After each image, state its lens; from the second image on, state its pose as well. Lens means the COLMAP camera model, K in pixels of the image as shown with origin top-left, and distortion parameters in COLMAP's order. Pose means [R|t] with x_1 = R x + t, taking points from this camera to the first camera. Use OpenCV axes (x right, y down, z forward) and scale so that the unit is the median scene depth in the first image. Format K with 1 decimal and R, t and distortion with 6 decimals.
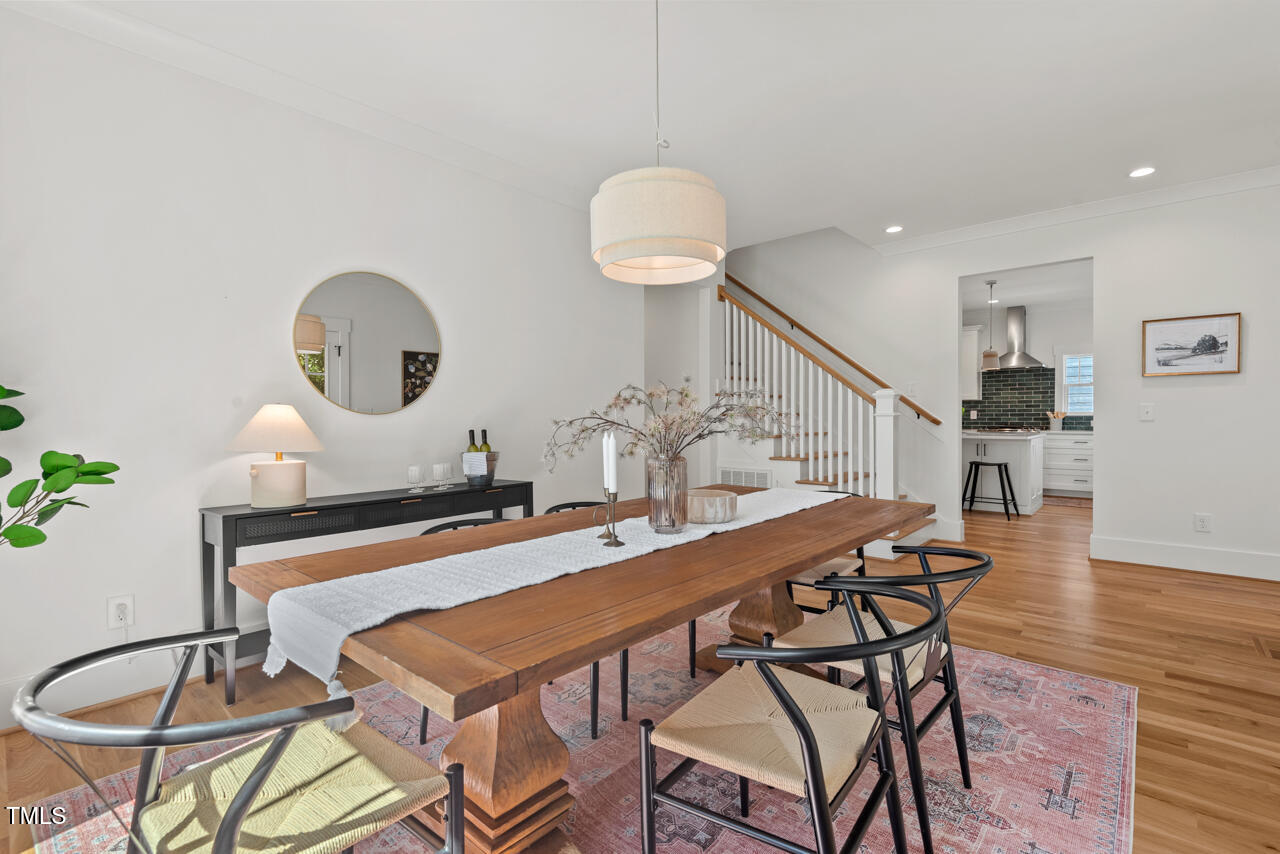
lens RADIAL K [[580.8, 0, 644.4], [0, 580.8, 415.5], [0, 0, 1]] dist [0.032605, -0.024361]
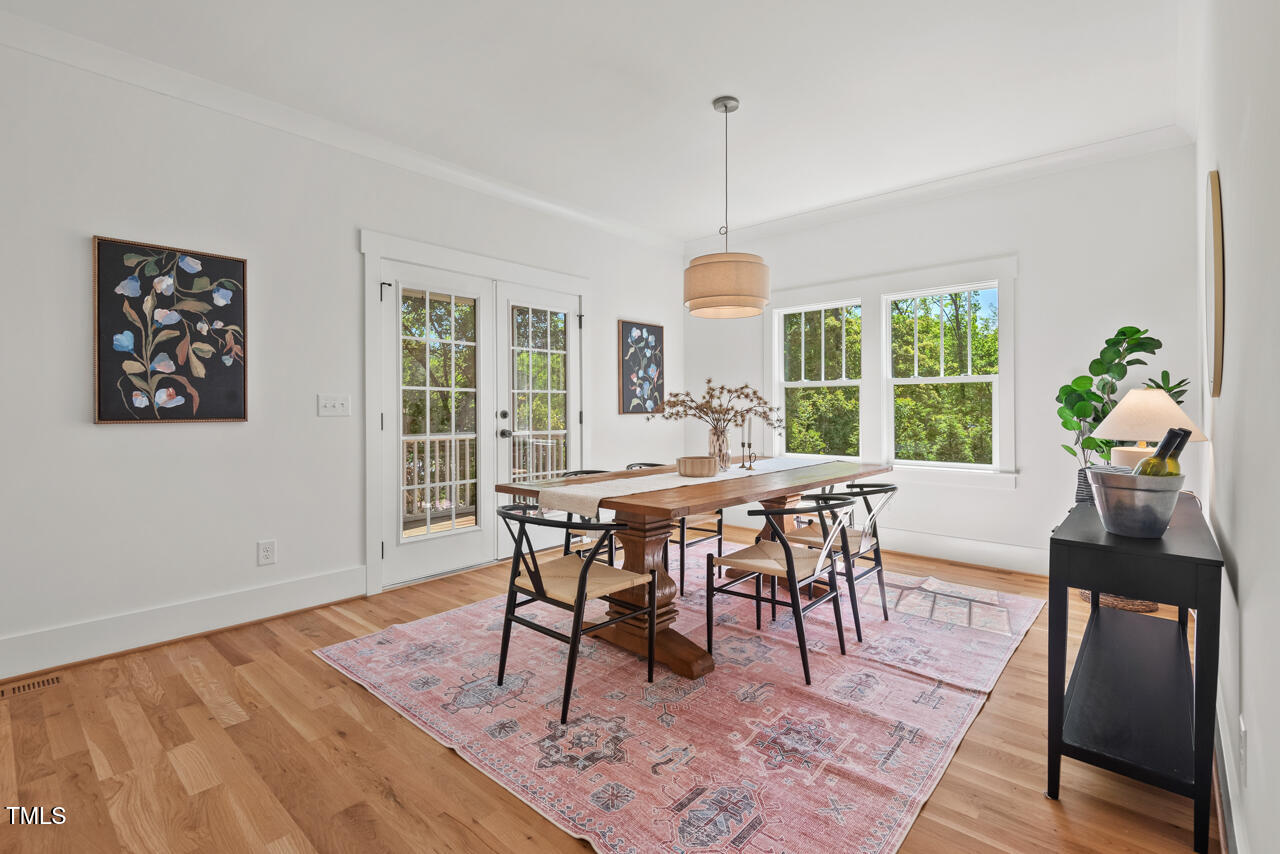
lens RADIAL K [[587.2, 0, 636.1], [0, 587.2, 404.5], [0, 0, 1]] dist [0.001661, 0.000082]
pose [[-0.999305, 0.010045, 0.035893, 0.174627], [0.009953, 0.999947, -0.002733, 0.000782], [-0.035919, -0.002374, -0.999352, 2.070213]]
